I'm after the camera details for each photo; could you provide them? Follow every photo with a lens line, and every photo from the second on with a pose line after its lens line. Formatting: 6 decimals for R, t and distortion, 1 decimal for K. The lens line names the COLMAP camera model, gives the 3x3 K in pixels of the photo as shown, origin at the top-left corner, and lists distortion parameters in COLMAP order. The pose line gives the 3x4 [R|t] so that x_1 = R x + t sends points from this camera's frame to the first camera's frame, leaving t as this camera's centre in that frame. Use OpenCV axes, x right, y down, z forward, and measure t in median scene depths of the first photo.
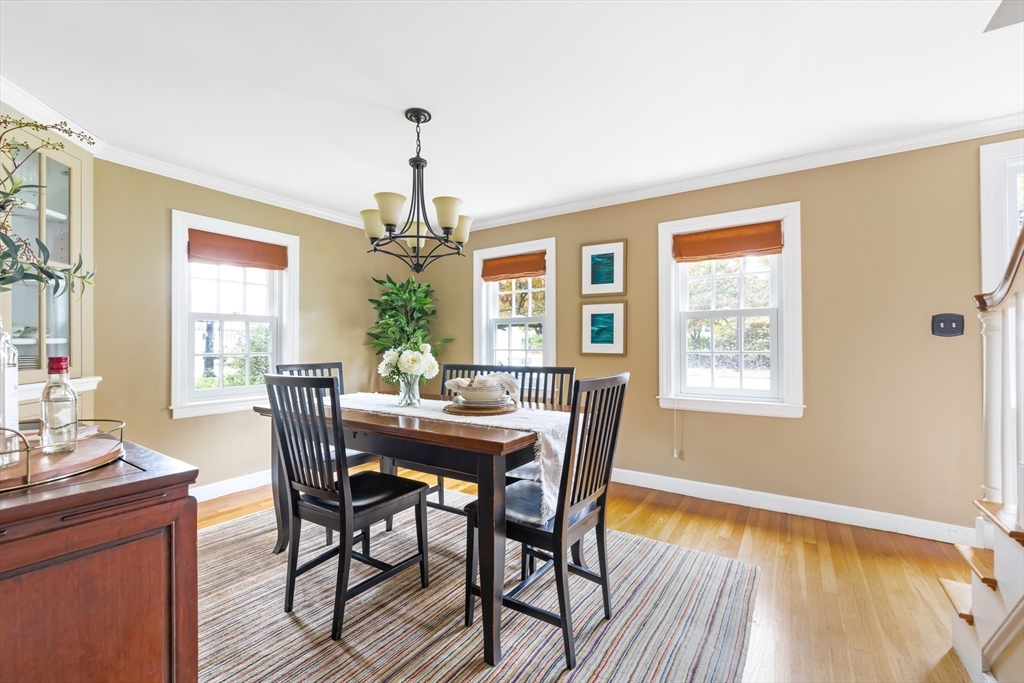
lens RADIAL K [[439.2, 0, 512.0], [0, 439.2, 333.2], [0, 0, 1]] dist [-0.000622, -0.000075]
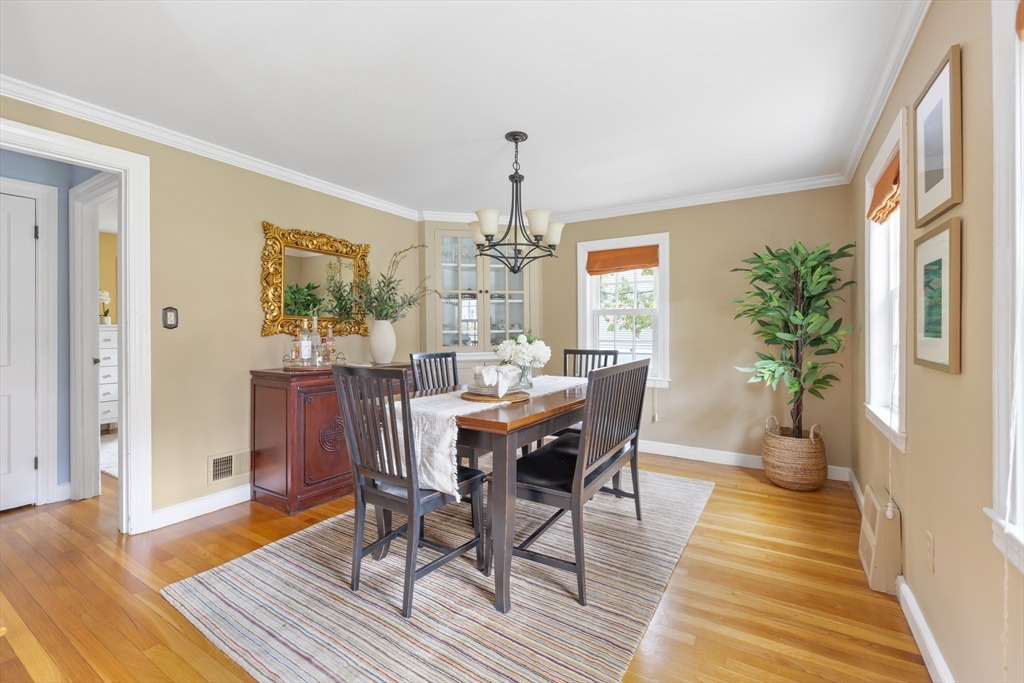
lens RADIAL K [[439.2, 0, 512.0], [0, 439.2, 333.2], [0, 0, 1]] dist [-0.000622, -0.000075]
pose [[0.034423, 0.008234, -0.999373, 0.904485], [0.029818, 0.999512, 0.009262, 0.007262], [0.998962, -0.030118, 0.034161, 0.909474]]
